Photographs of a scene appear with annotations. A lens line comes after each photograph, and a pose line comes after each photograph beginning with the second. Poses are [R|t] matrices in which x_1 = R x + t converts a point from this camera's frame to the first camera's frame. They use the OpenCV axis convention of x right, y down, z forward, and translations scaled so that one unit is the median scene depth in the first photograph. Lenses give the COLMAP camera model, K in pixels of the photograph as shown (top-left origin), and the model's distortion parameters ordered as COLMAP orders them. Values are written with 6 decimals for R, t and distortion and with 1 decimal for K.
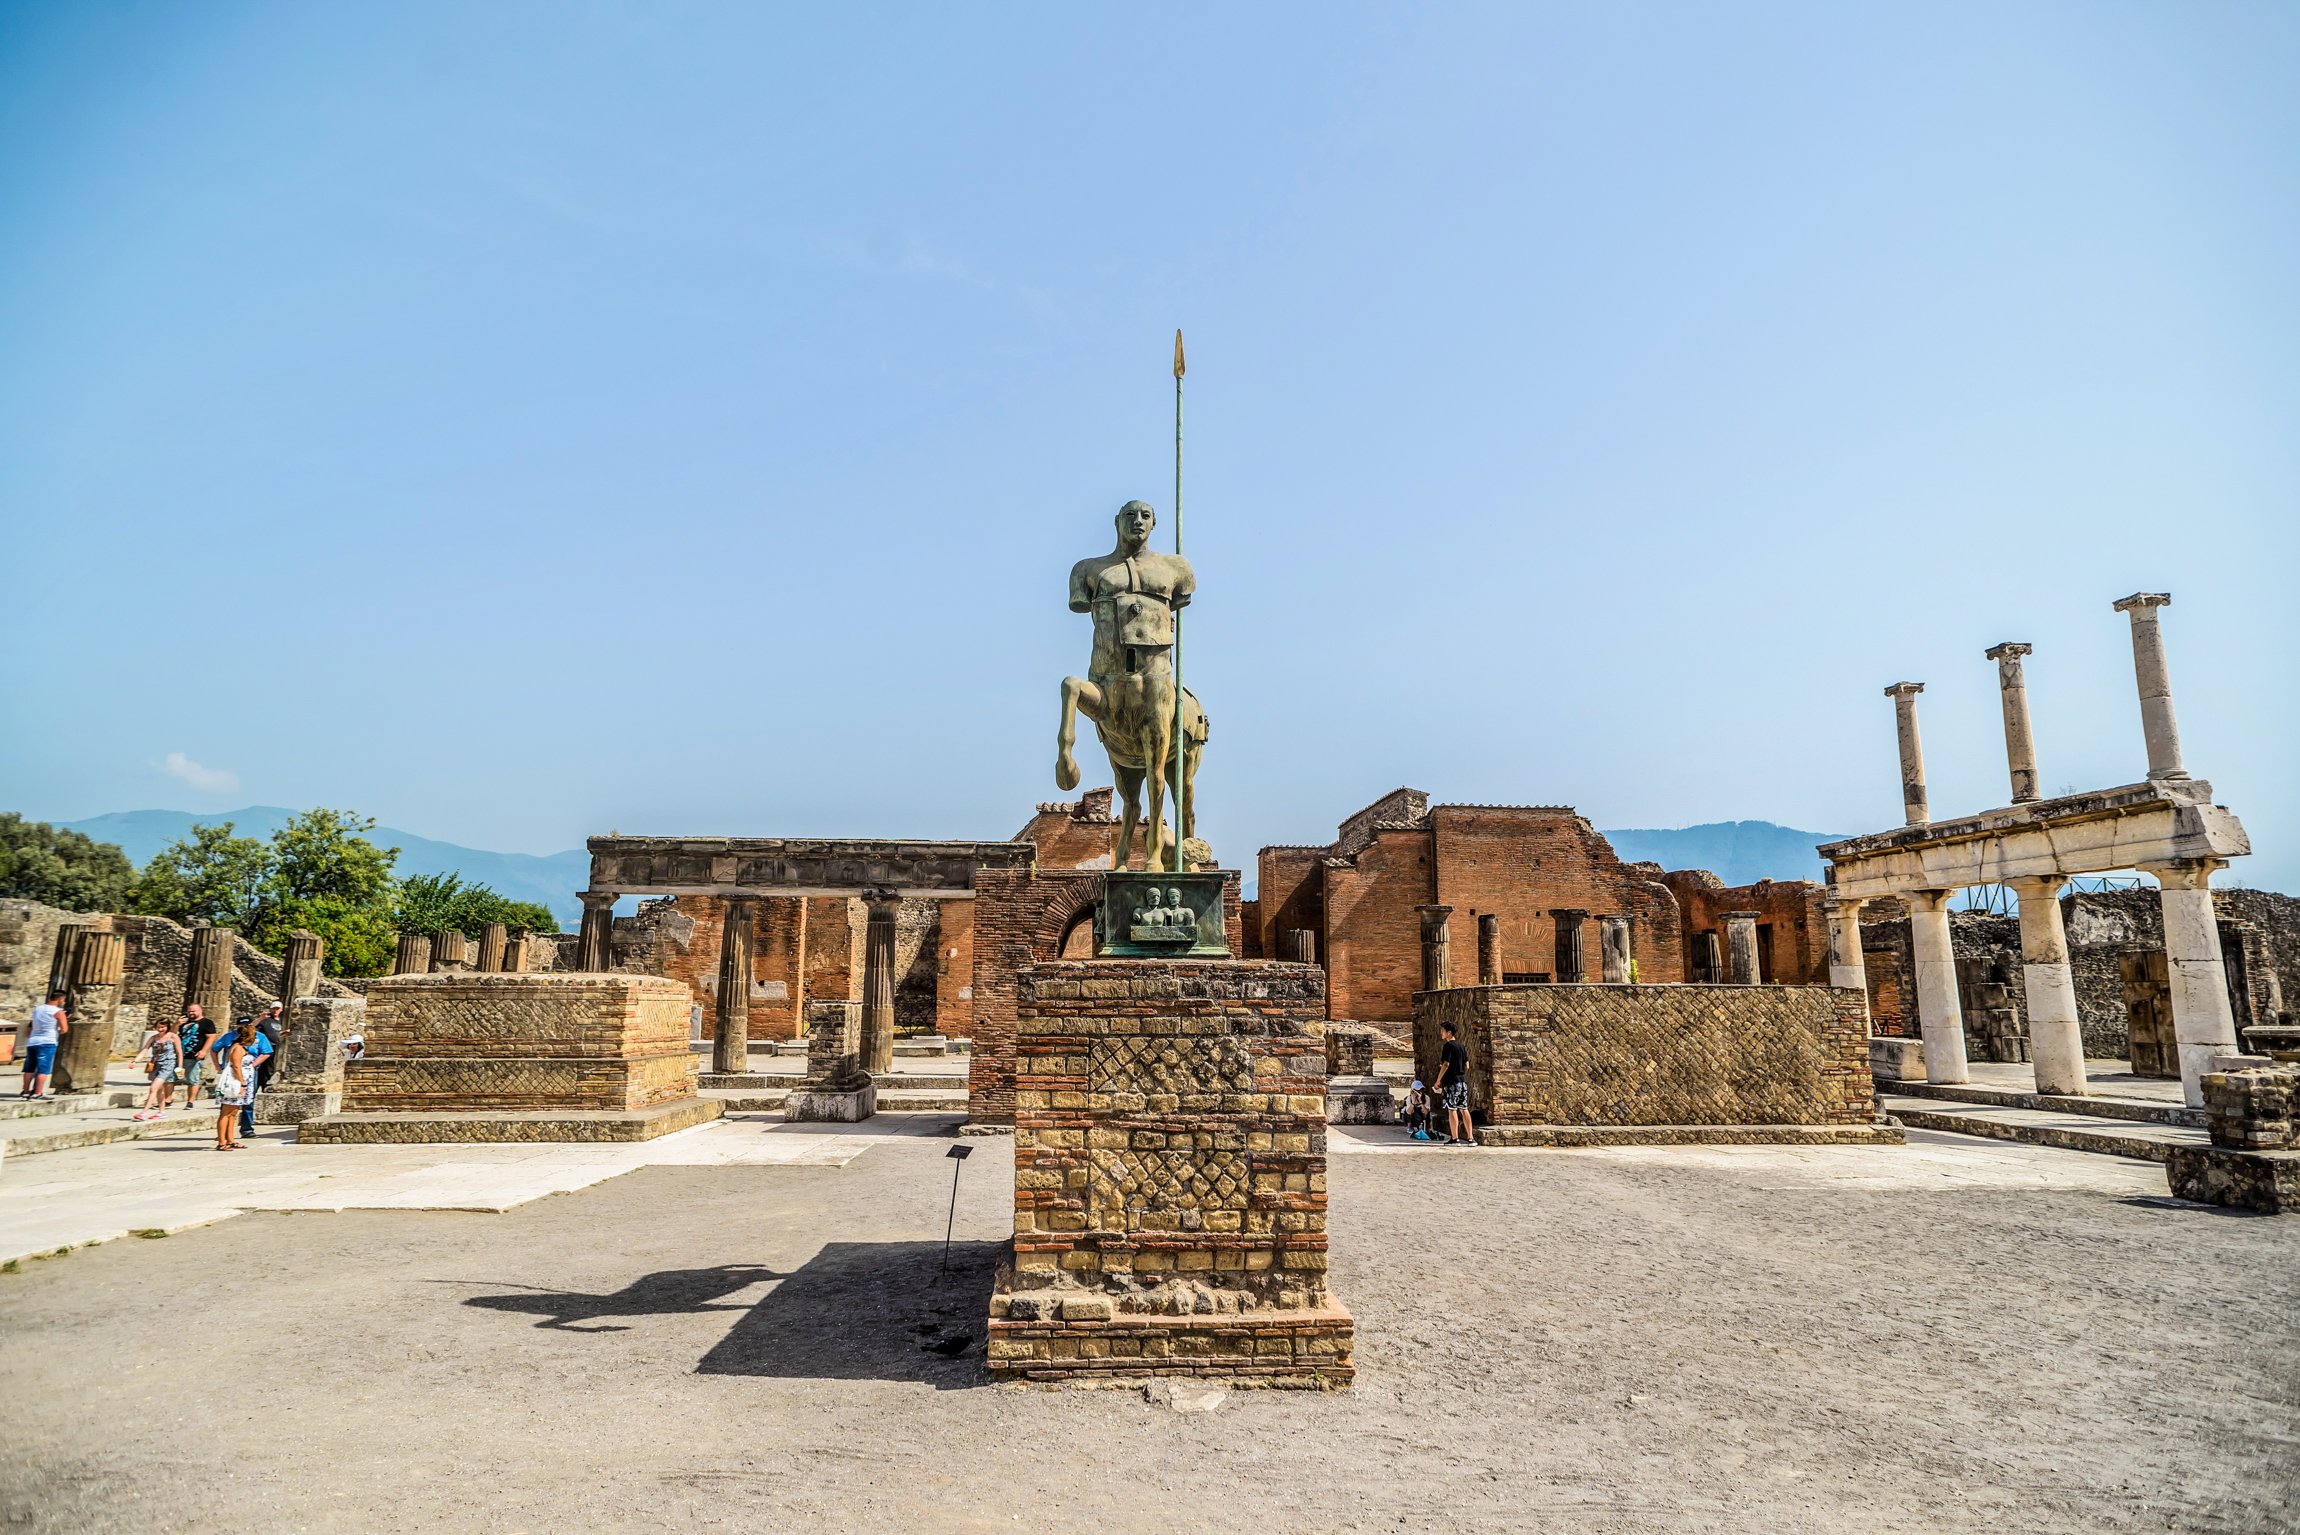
lens RADIAL K [[1264.4, 0, 1150.0], [0, 1264.4, 767.5], [0, 0, 1]] dist [-0.022821, 0.027081]
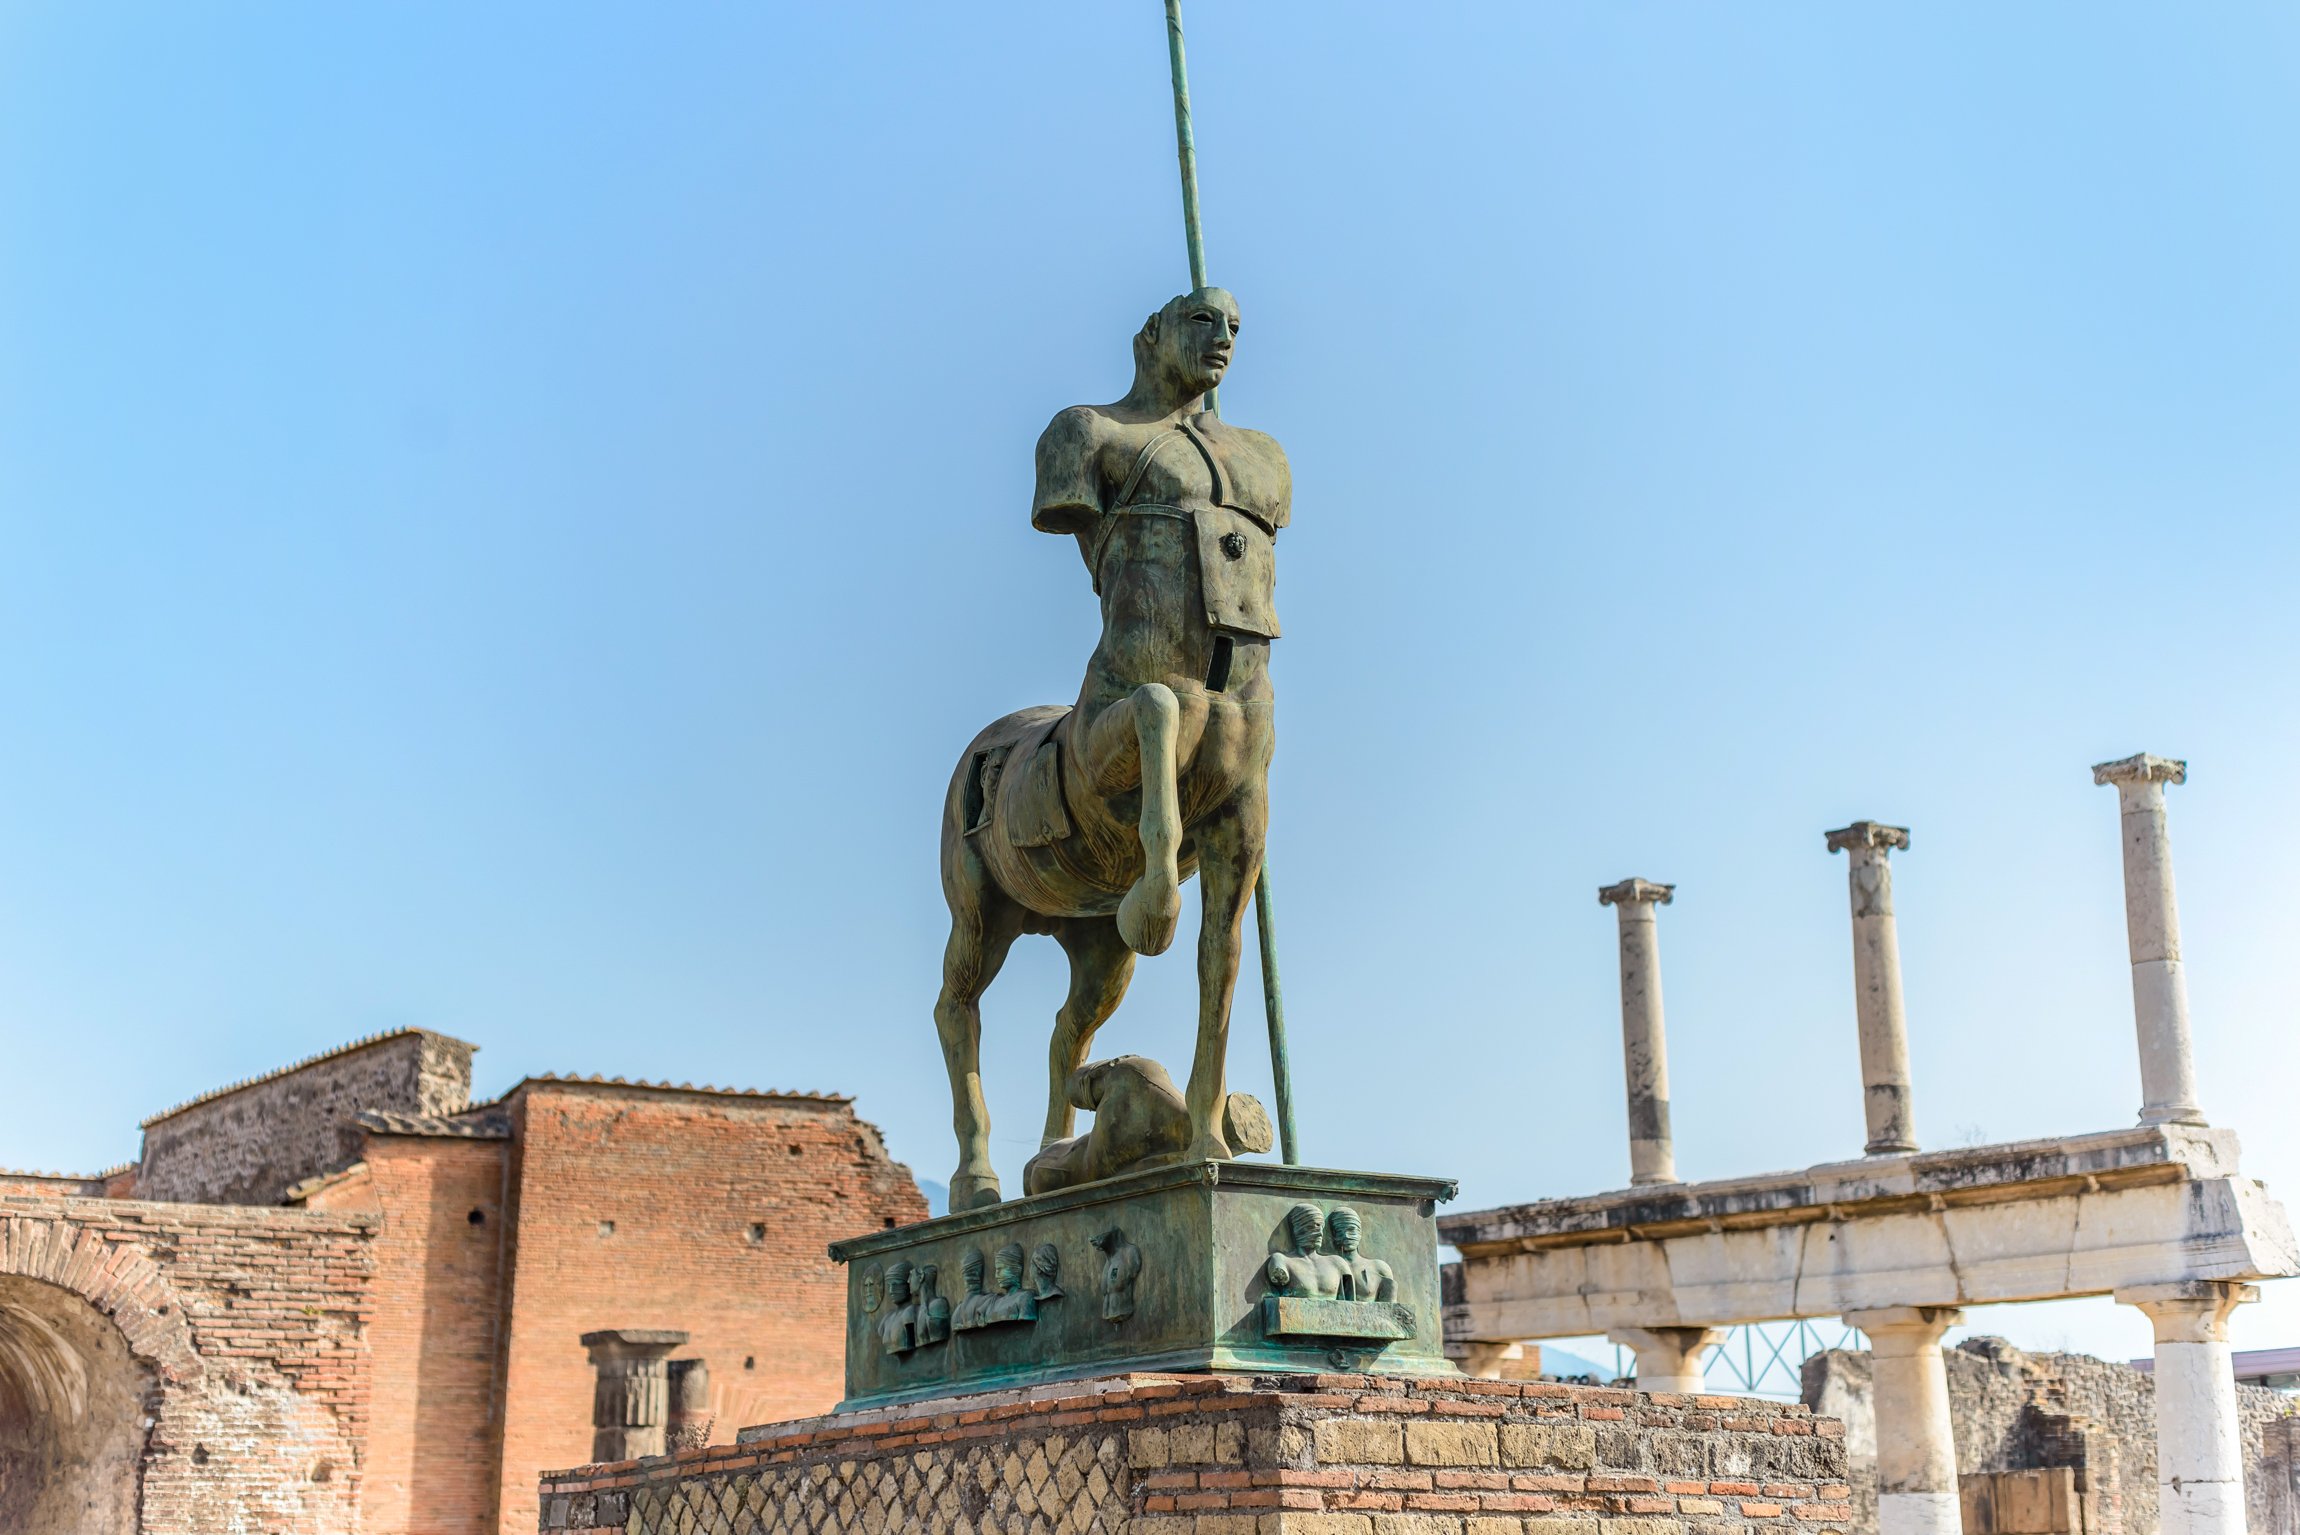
lens RADIAL K [[3160.6, 0, 1116.0], [0, 3160.6, 761.6], [0, 0, 1]] dist [0.886788, -3.761728]
pose [[0.867307, 0.113264, 0.484716, -0.209353], [-0.078930, 0.992741, -0.090745, 0.017951], [-0.491476, 0.040446, 0.869951, 0.031855]]
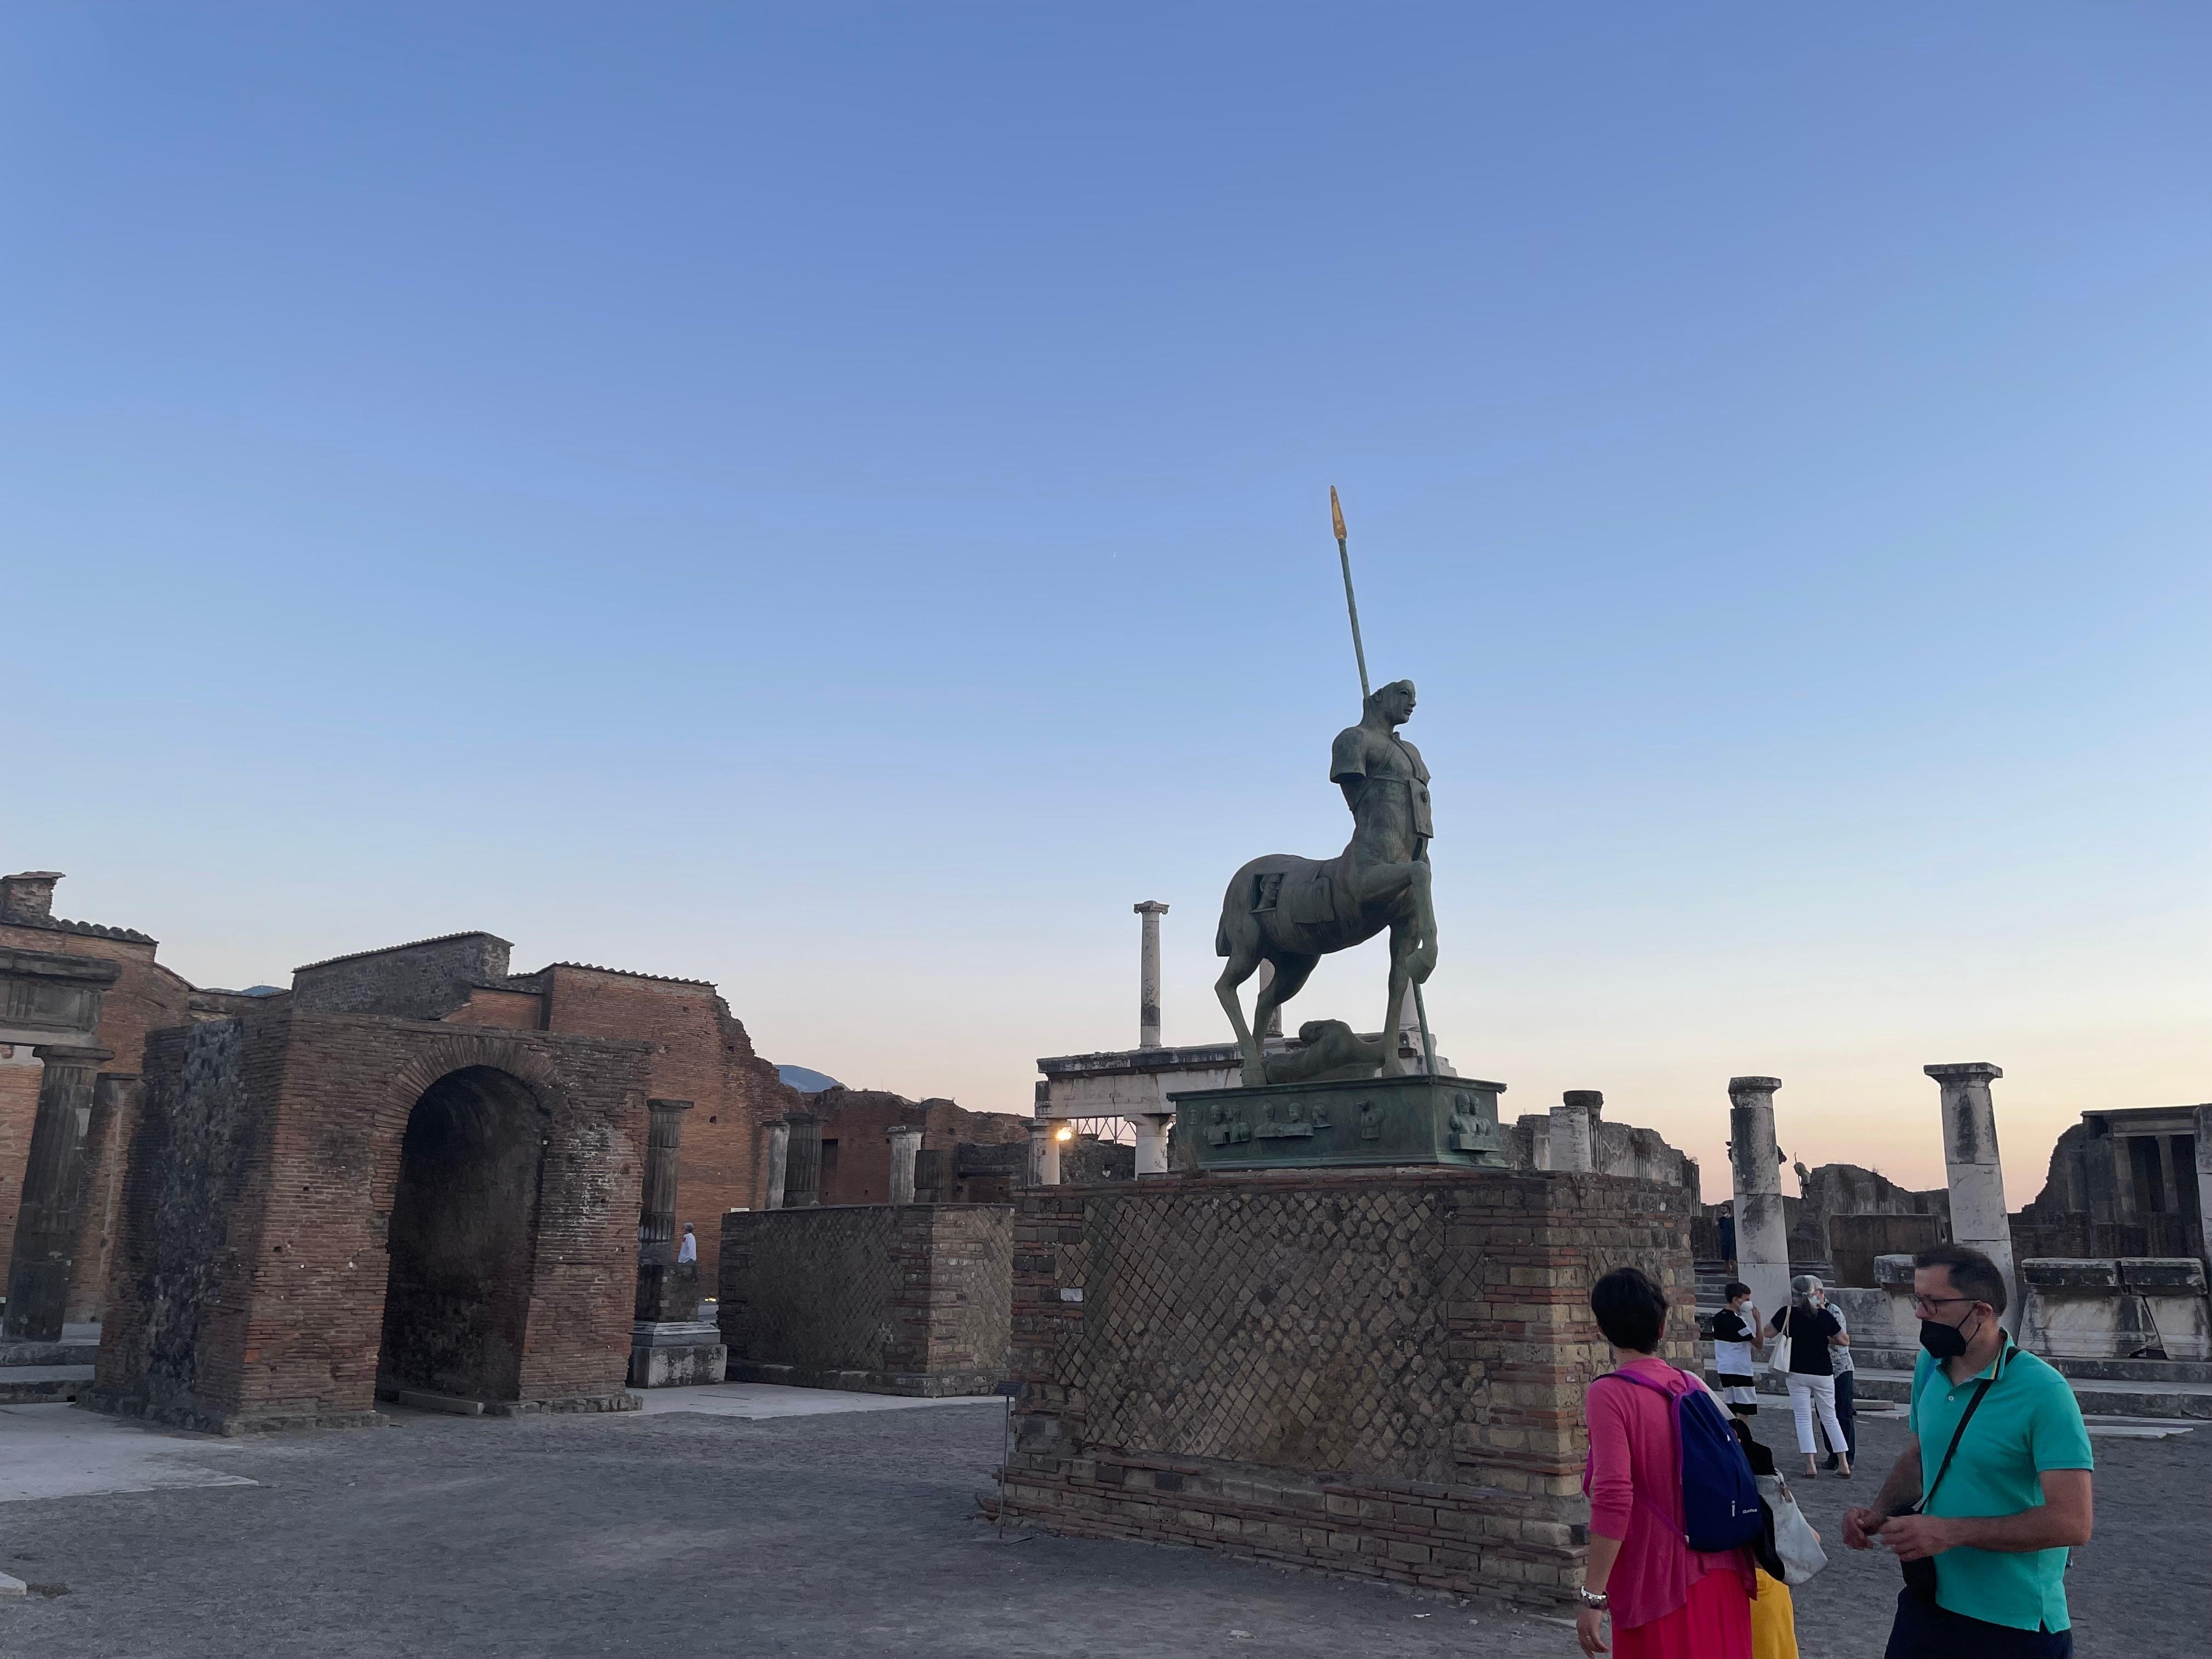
lens RADIAL K [[1663.8, 0, 1064.6], [0, 1663.8, 826.5], [0, 0, 1]] dist [0.078989, -0.102960]
pose [[0.733110, 0.167839, 0.659075, -0.387317], [-0.132134, 0.985755, -0.104054, 0.023851], [-0.667151, -0.010804, 0.744844, 0.089863]]
